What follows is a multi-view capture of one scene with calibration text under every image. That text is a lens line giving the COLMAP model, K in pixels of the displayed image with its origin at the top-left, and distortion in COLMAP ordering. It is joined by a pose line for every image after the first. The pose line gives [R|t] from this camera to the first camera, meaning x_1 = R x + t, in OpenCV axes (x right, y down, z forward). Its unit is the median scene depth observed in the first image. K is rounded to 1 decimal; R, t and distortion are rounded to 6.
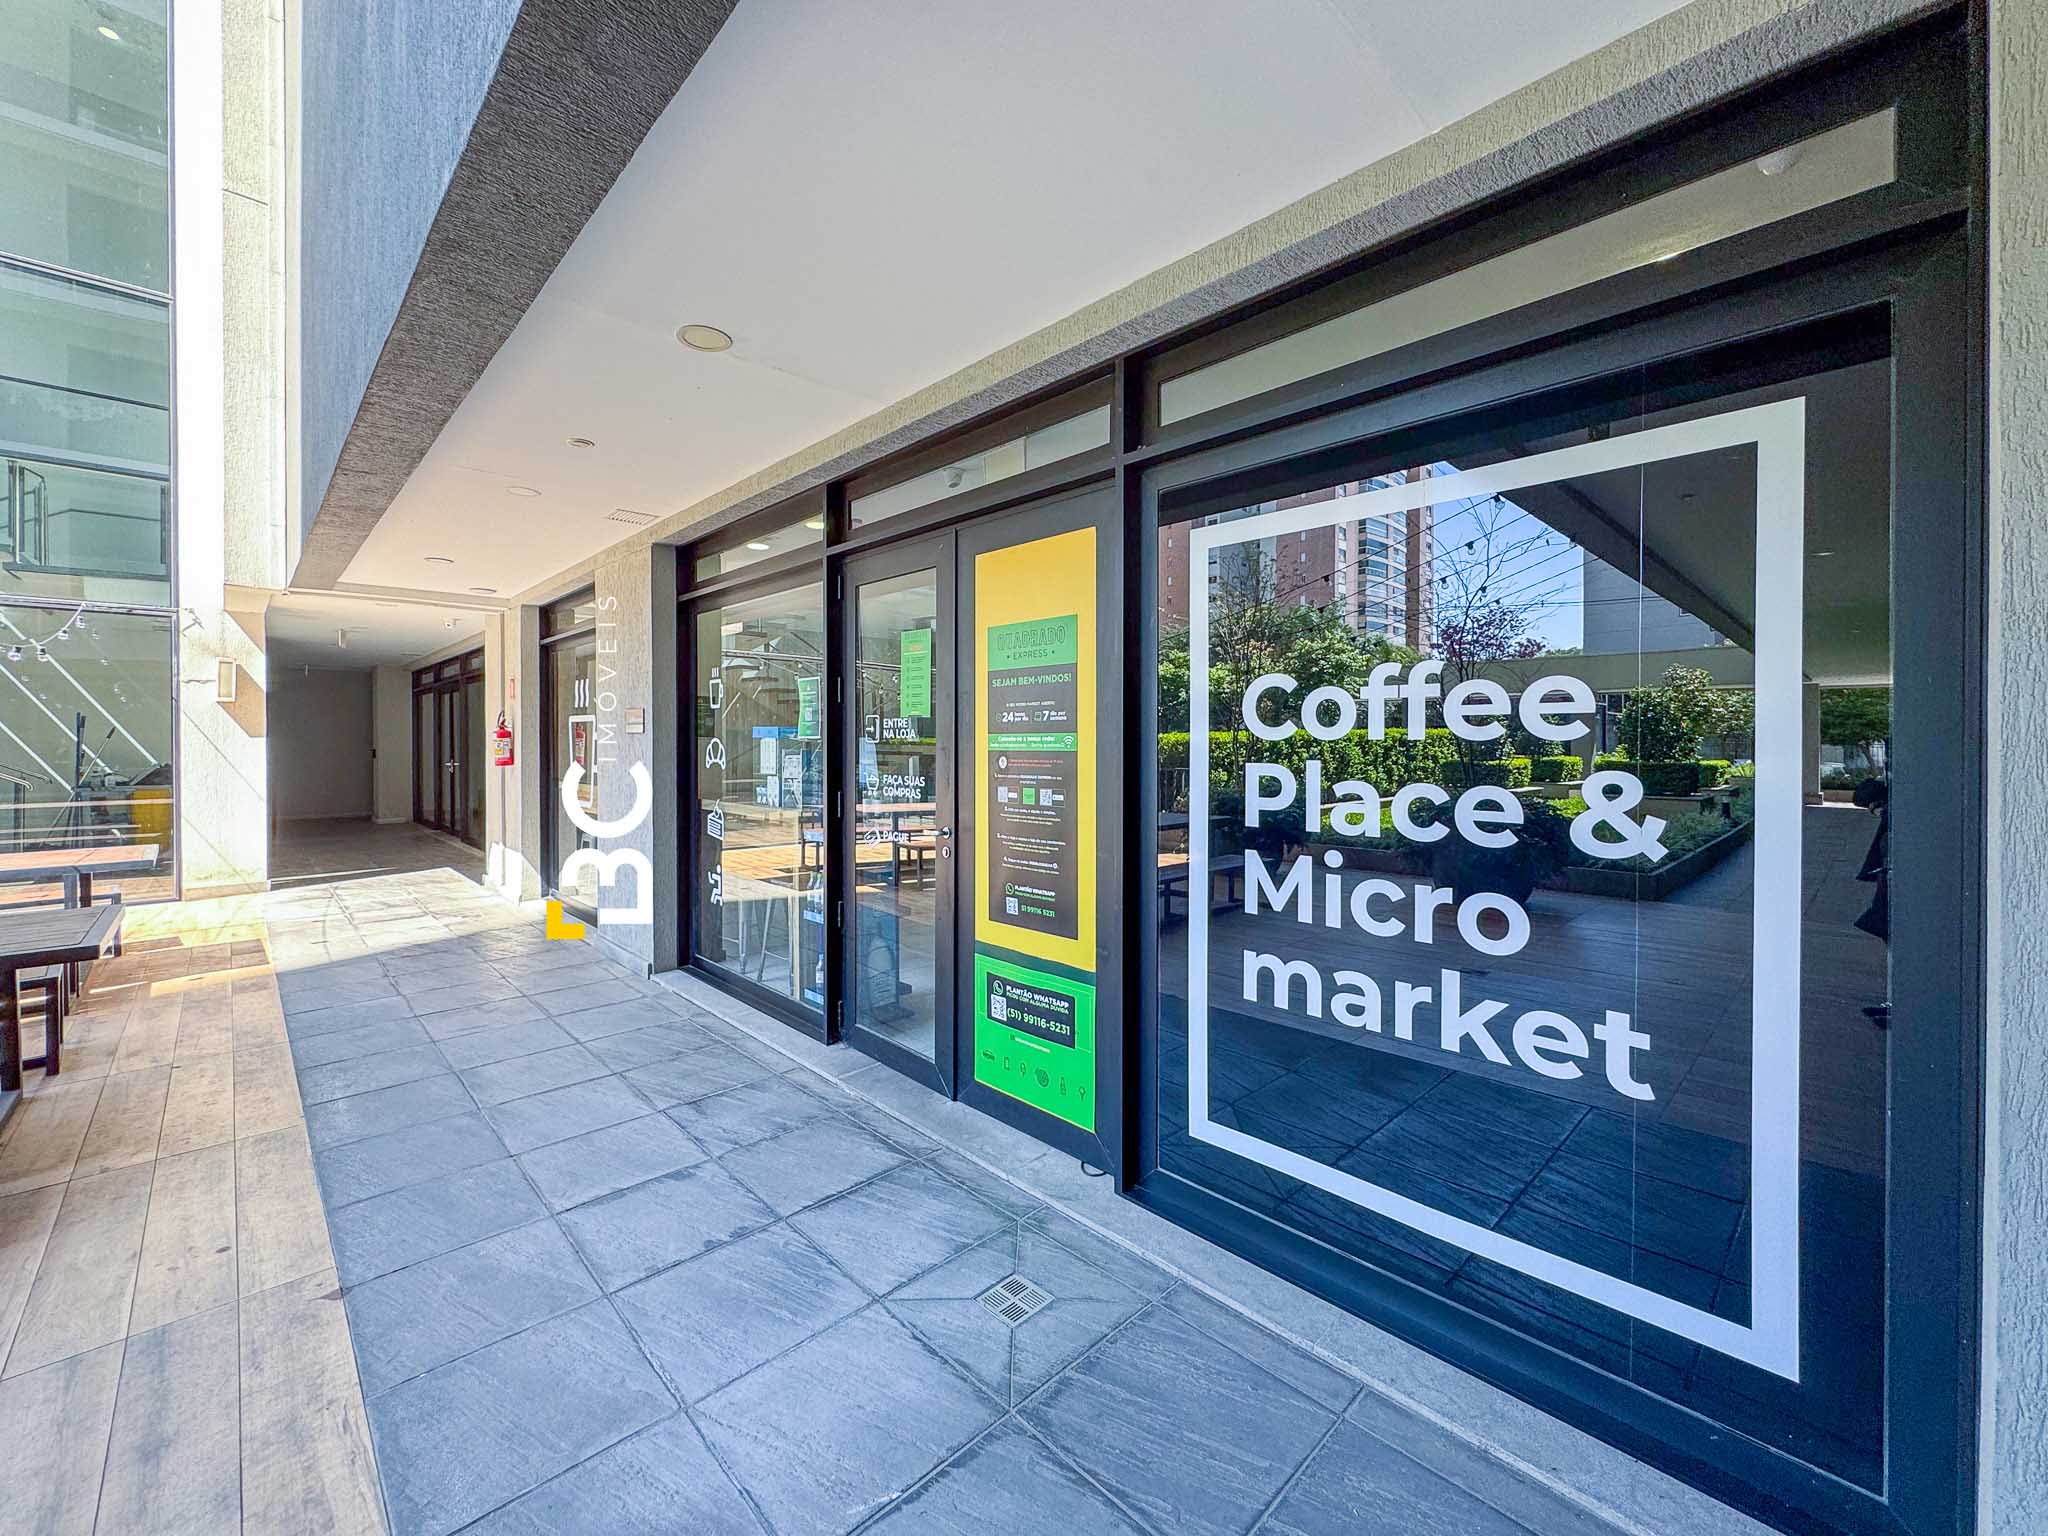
lens RADIAL K [[831.1, 0, 1011.0], [0, 831.1, 749.4], [0, 0, 1]] dist [-0.001390, -0.000505]
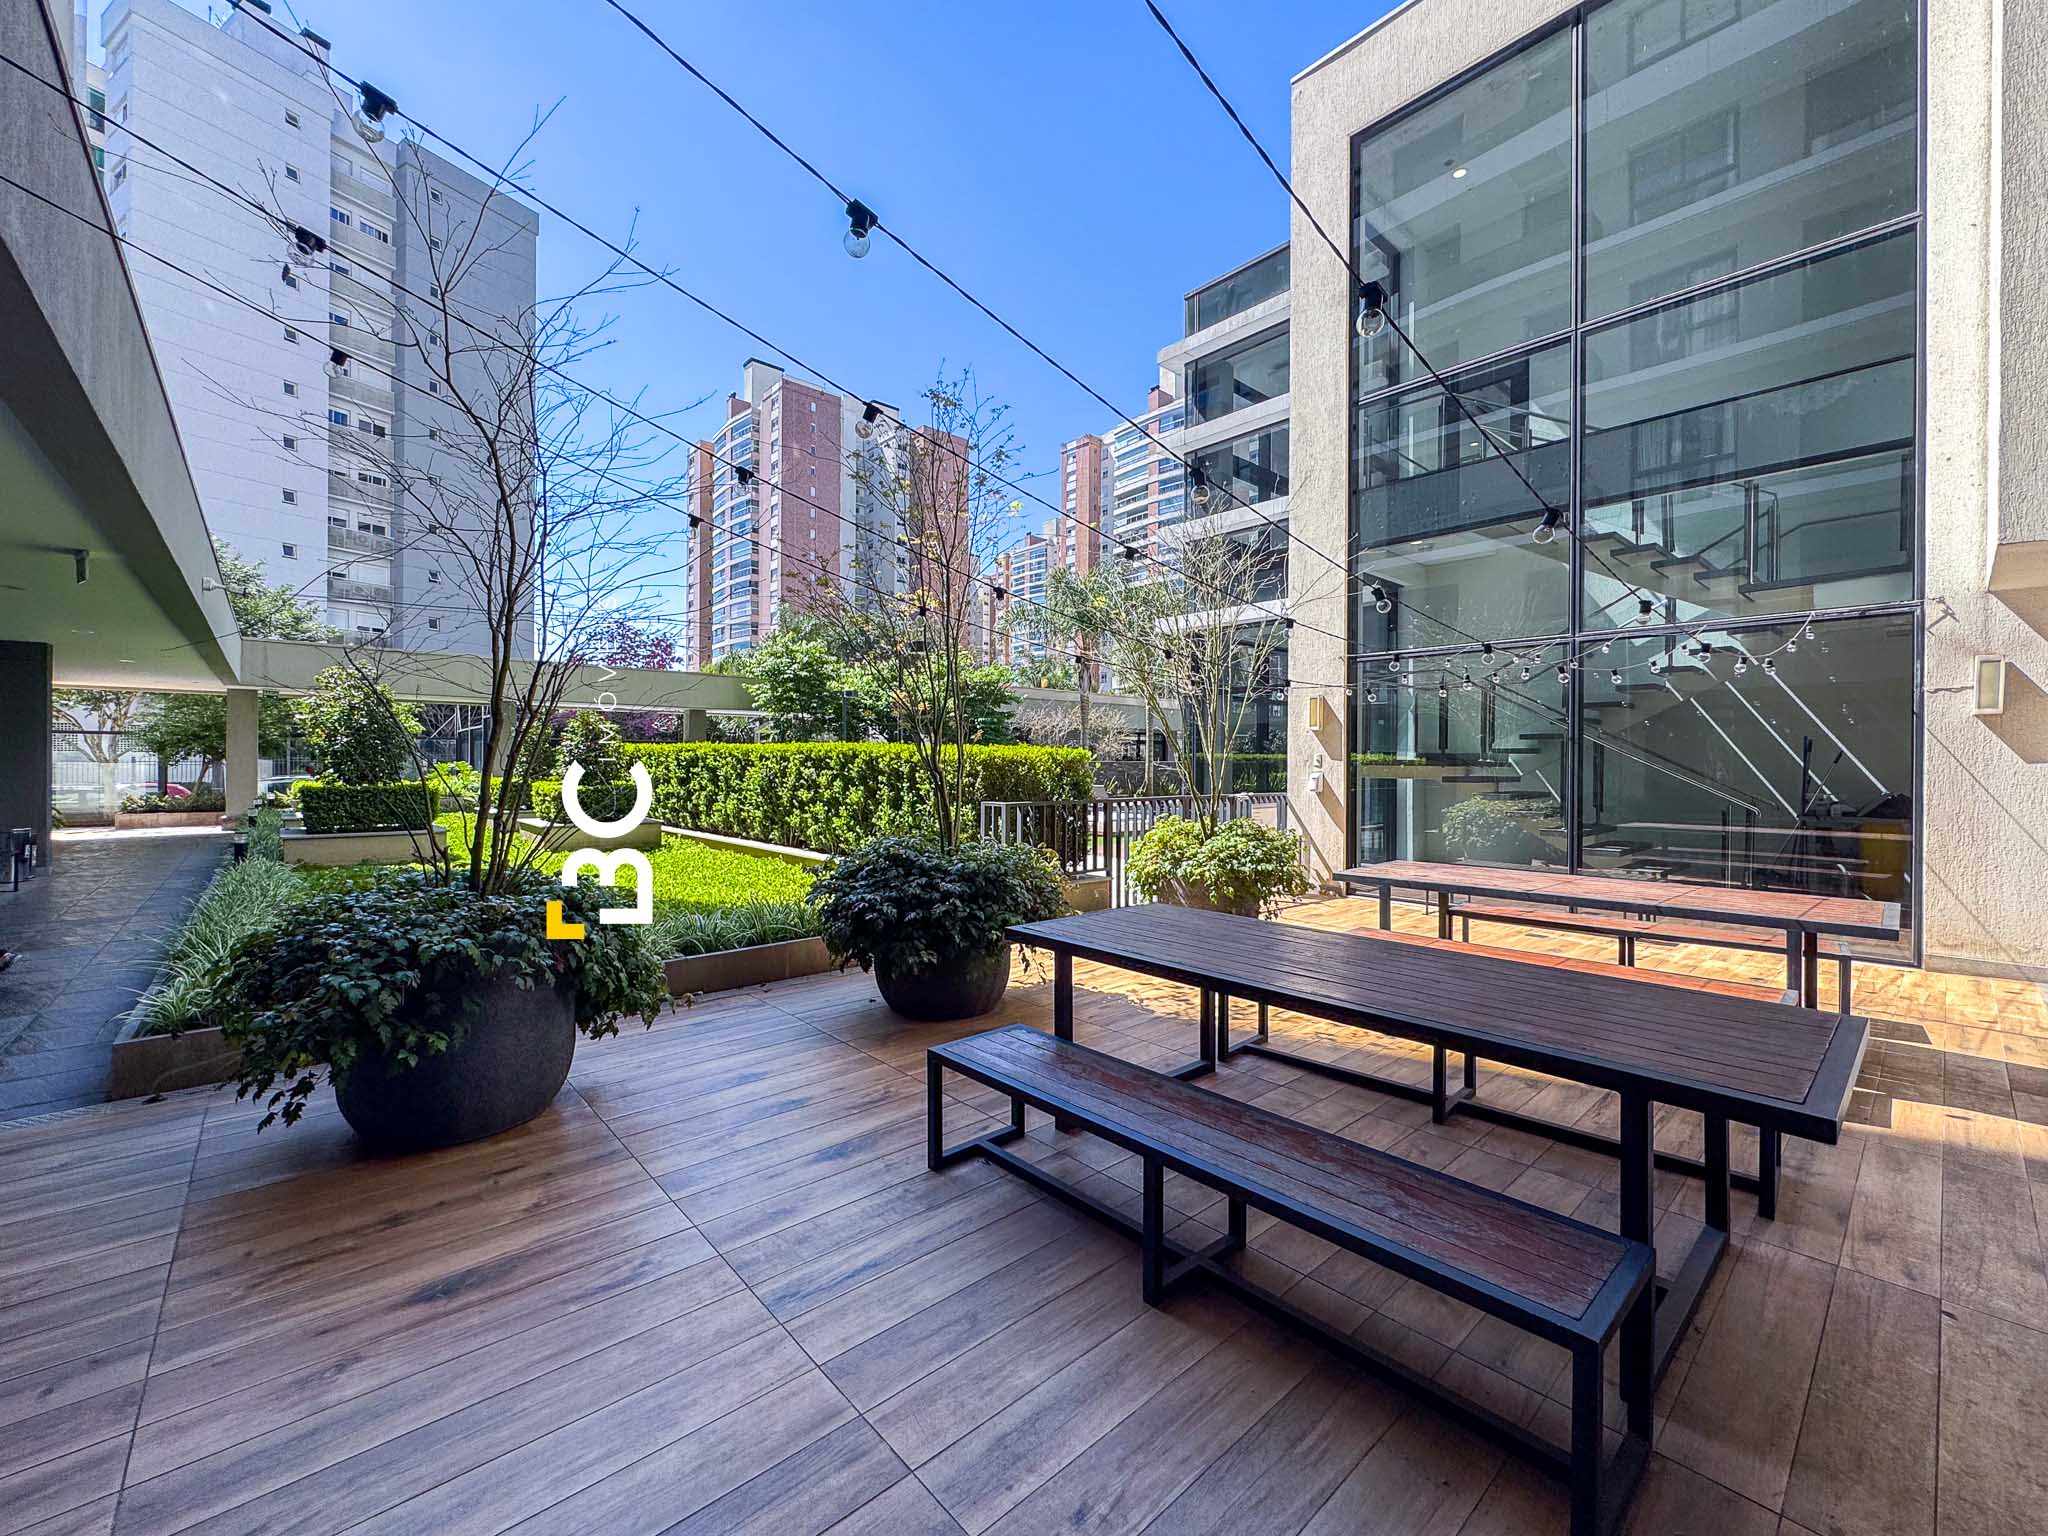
lens RADIAL K [[831.1, 0, 1010.7], [0, 831.1, 763.9], [0, 0, 1]] dist [-0.001390, -0.000505]
pose [[-0.036470, 0.001524, -0.999334, -0.172030], [-0.014715, 0.999890, 0.002062, -0.001916], [0.999226, 0.014781, -0.036443, 0.151952]]
